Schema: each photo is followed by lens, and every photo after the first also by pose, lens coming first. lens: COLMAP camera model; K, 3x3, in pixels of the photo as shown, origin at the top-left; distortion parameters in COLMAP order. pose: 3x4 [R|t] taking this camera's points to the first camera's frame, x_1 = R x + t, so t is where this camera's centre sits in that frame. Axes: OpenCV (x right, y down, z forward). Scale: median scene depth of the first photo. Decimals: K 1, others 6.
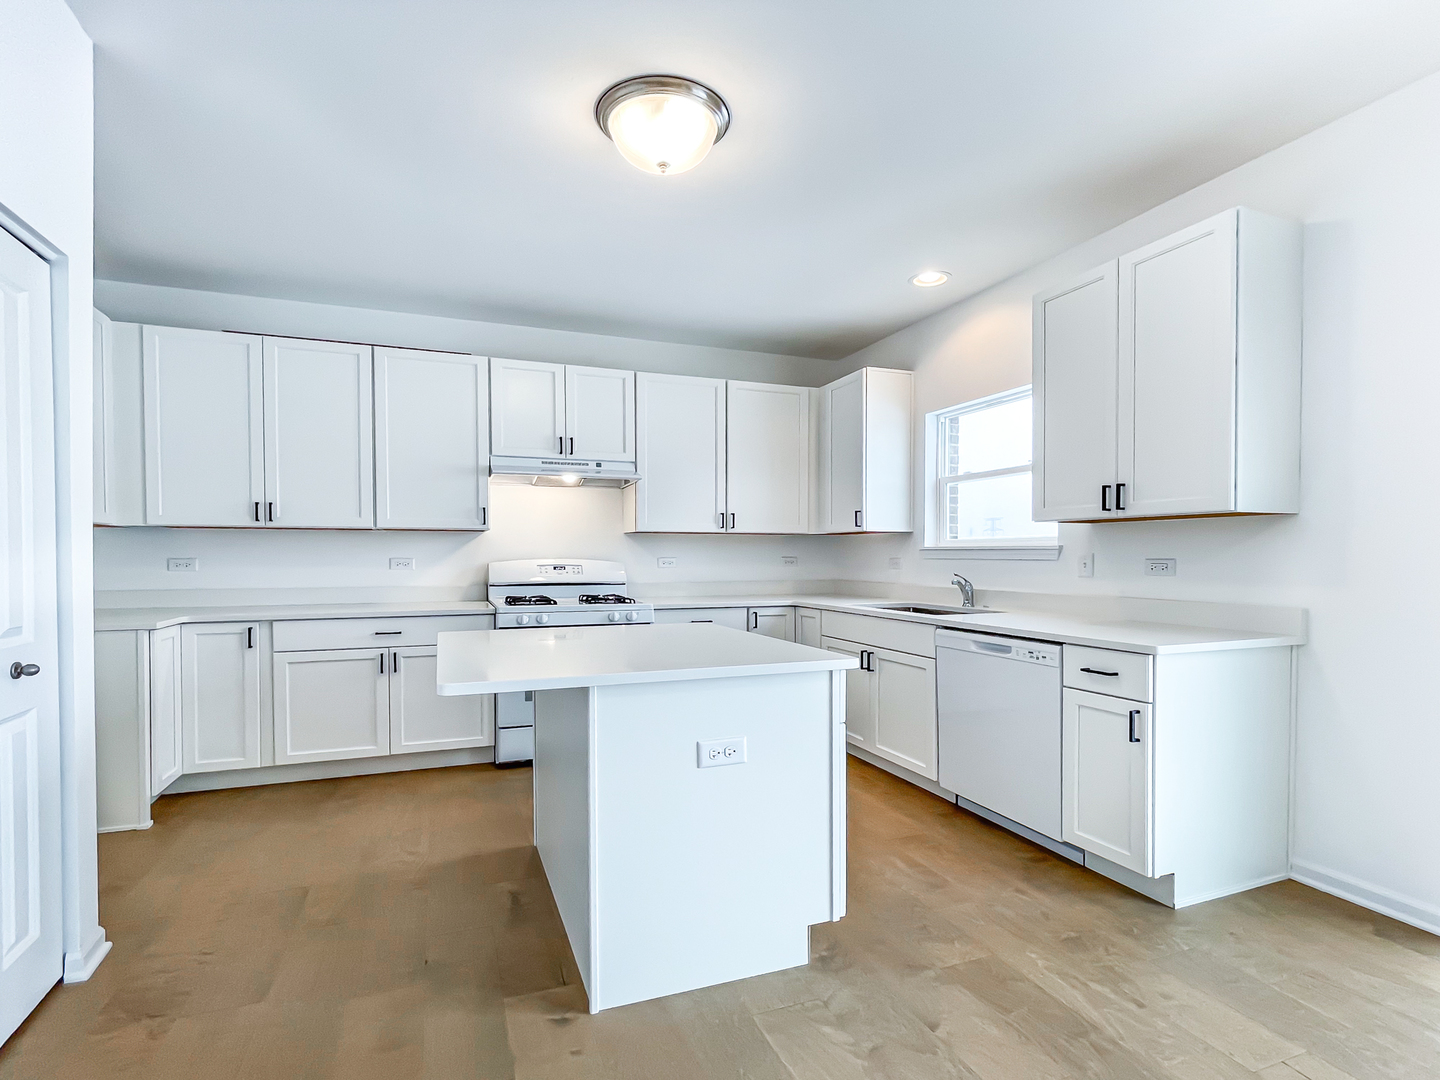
lens RADIAL K [[662.0, 0, 679.0], [0, 662.0, 558.9], [0, 0, 1]] dist [-0.001931, 0.001222]
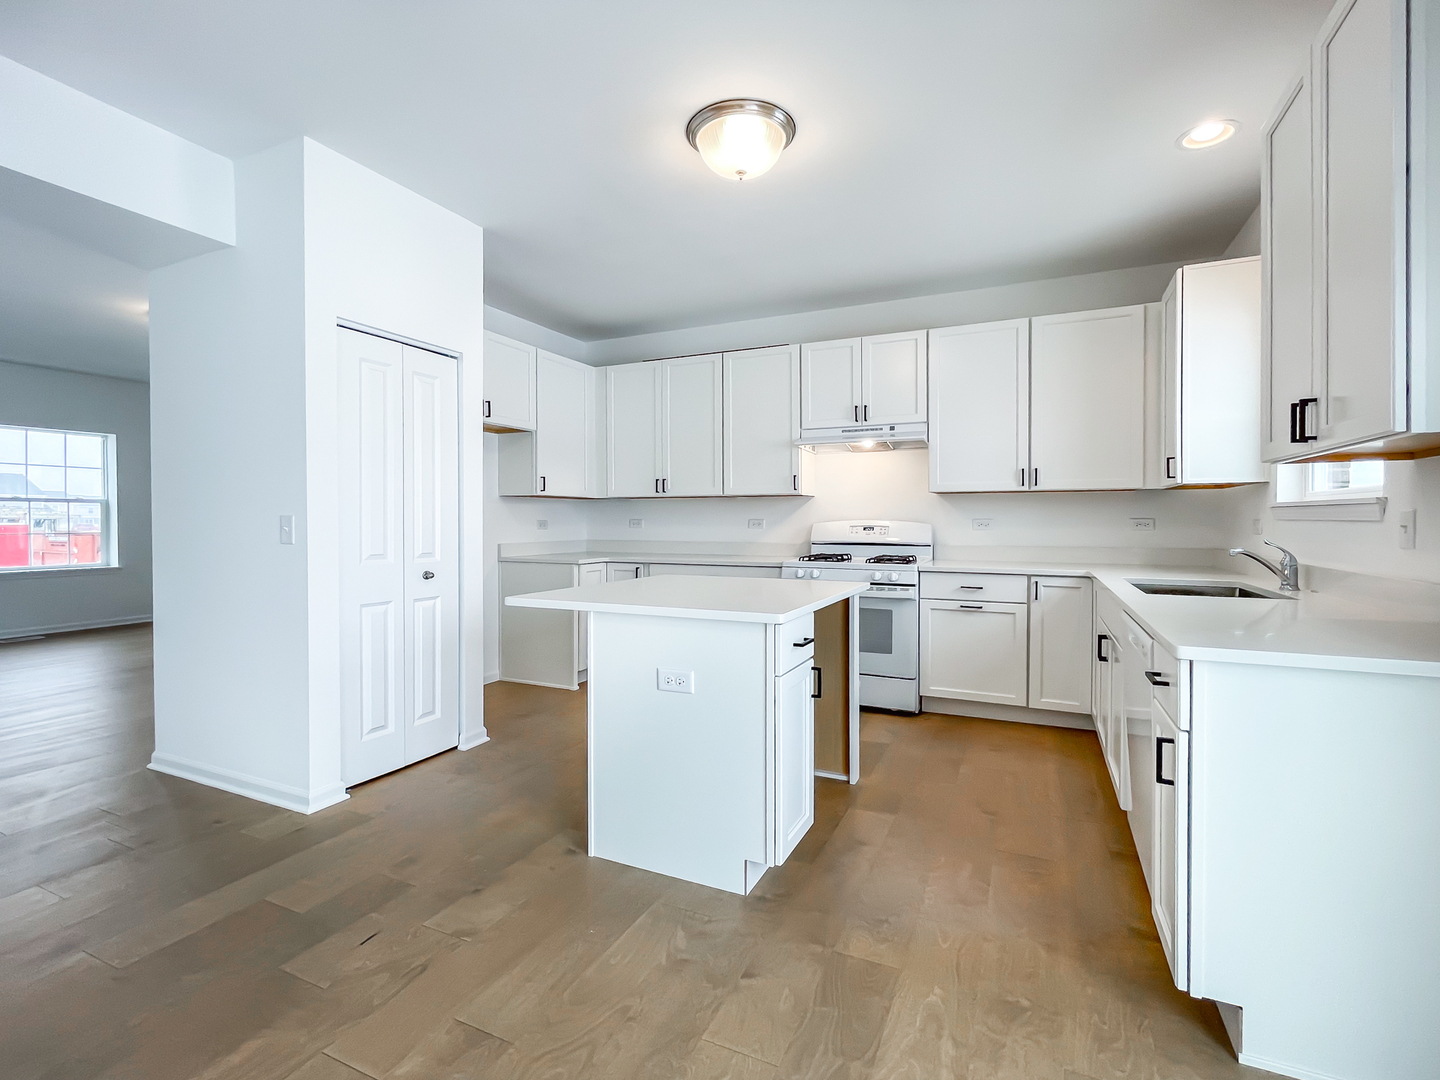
lens RADIAL K [[662.0, 0, 738.6], [0, 662.0, 519.9], [0, 0, 1]] dist [-0.001931, 0.001222]
pose [[0.718667, 0.000681, -0.695354, 0.435834], [-0.003660, 0.999989, -0.002803, 0.003564], [0.695345, 0.004559, 0.718662, 0.103002]]
